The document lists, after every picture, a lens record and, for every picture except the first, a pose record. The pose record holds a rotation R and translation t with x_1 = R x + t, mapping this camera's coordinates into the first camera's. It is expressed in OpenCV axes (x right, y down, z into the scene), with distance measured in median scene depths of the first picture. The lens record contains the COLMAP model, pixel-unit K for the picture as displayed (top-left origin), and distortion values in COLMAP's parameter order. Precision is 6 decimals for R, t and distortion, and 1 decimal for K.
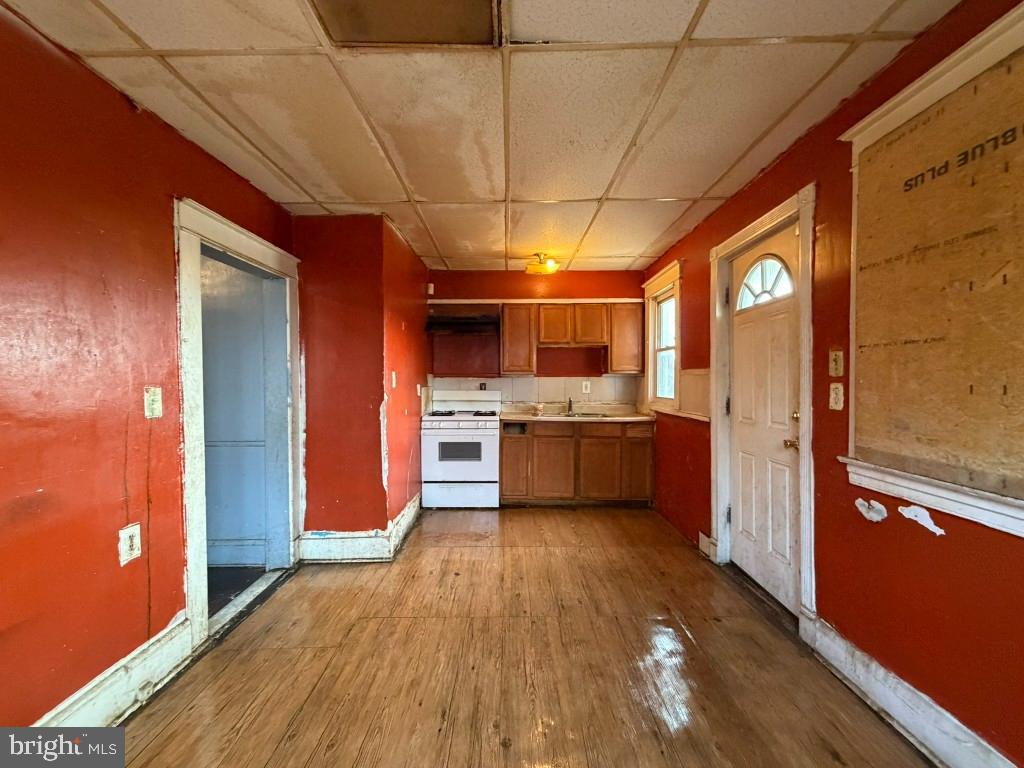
lens RADIAL K [[407.0, 0, 506.7], [0, 407.0, 387.8], [0, 0, 1]] dist [0.000659, -0.000652]
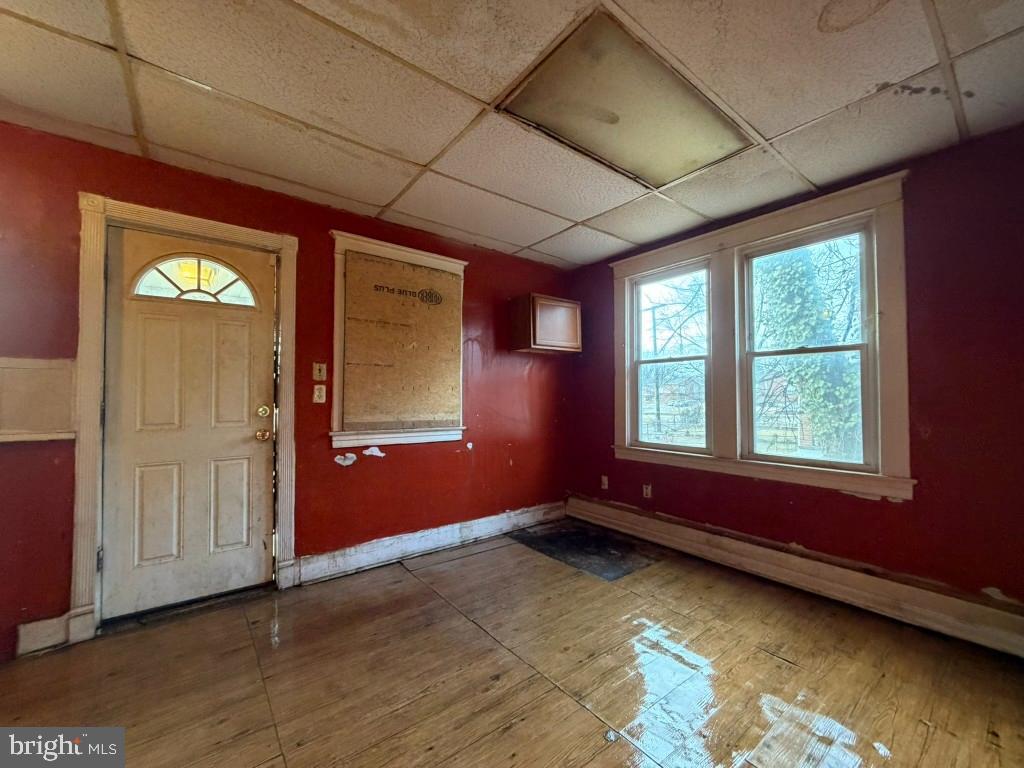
lens RADIAL K [[407.0, 0, 507.8], [0, 407.0, 386.6], [0, 0, 1]] dist [0.000659, -0.000652]
pose [[-0.613482, 0.028976, 0.789177, -0.847155], [0.018053, 0.999580, -0.022667, 0.044214], [-0.789502, 0.000342, -0.613747, 1.461176]]
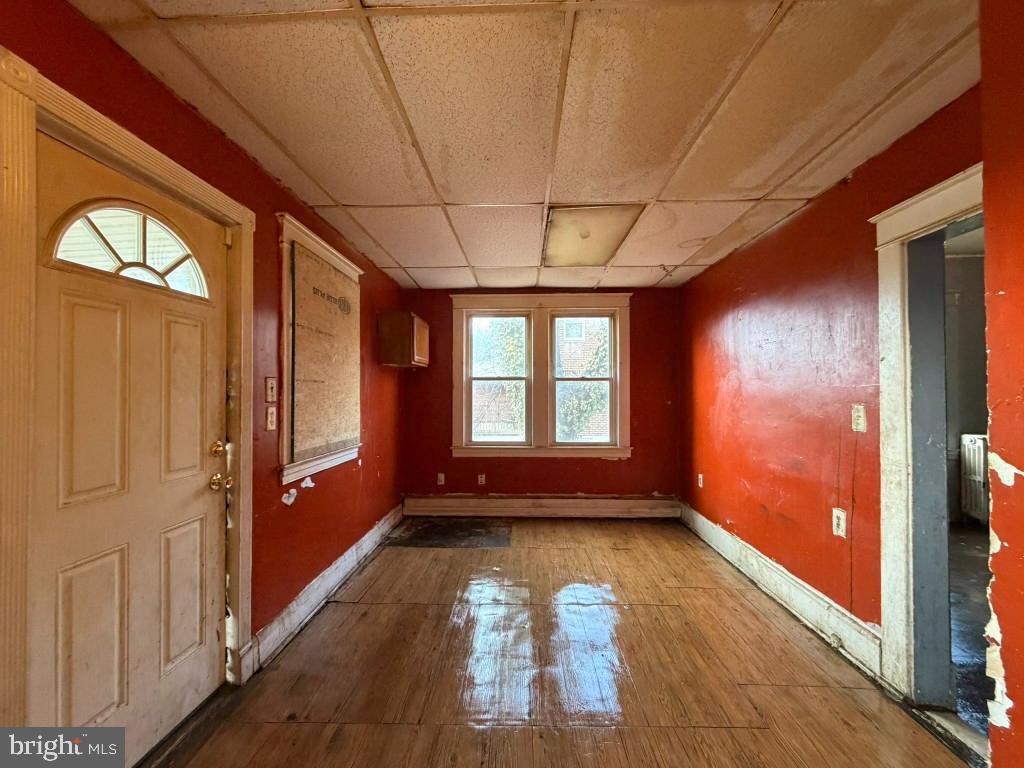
lens RADIAL K [[407.0, 0, 504.5], [0, 407.0, 387.3], [0, 0, 1]] dist [0.000659, -0.000652]
pose [[-0.999284, 0.011178, 0.036133, 0.102124], [0.011339, 0.999927, 0.004251, -0.071471], [-0.036082, 0.004658, -0.999338, 2.287057]]
